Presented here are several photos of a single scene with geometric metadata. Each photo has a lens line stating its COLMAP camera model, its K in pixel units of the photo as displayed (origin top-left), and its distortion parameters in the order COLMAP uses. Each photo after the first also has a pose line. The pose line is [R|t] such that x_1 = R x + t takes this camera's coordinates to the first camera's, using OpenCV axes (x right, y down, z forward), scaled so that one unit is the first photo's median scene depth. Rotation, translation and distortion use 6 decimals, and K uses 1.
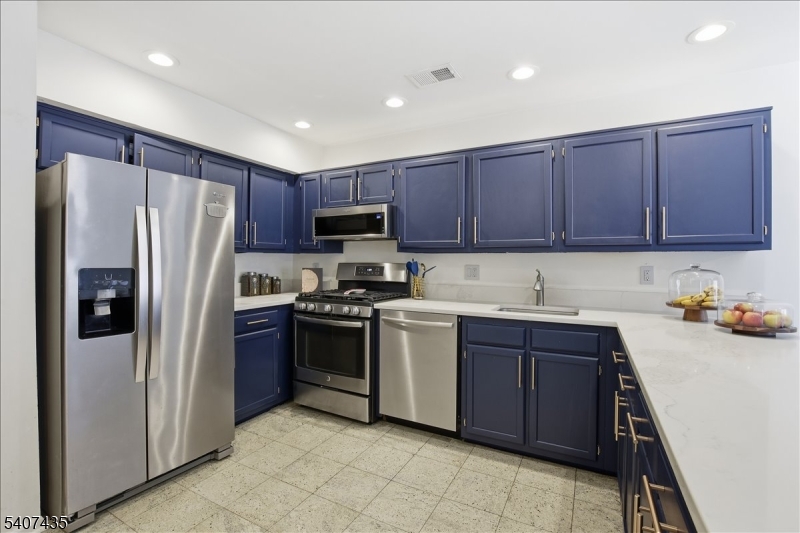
lens RADIAL K [[362.3, 0, 394.1], [0, 362.3, 262.6], [0, 0, 1]] dist [-0.024553, -0.000214]
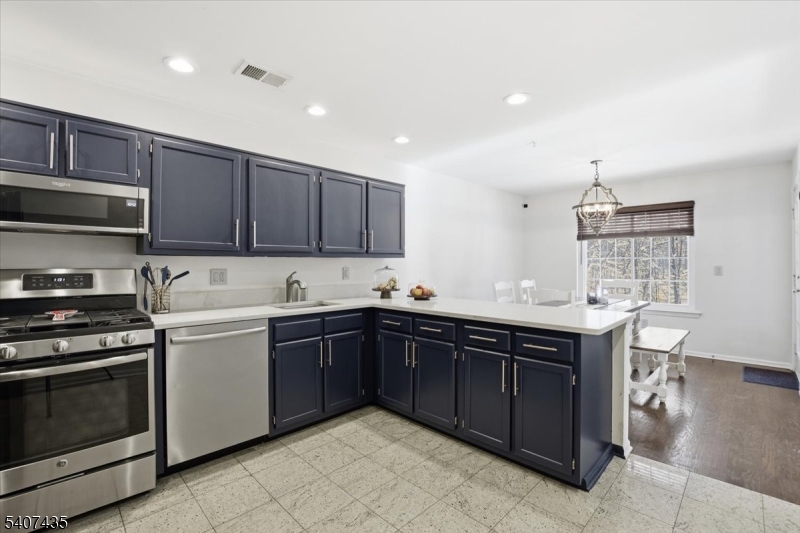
lens RADIAL K [[362.3, 0, 396.1], [0, 362.3, 263.0], [0, 0, 1]] dist [-0.024553, -0.000214]
pose [[0.288203, -0.001228, 0.957569, -0.618558], [0.010230, 0.999946, -0.001797, -0.003100], [-0.957515, 0.010313, 0.288200, 0.324918]]
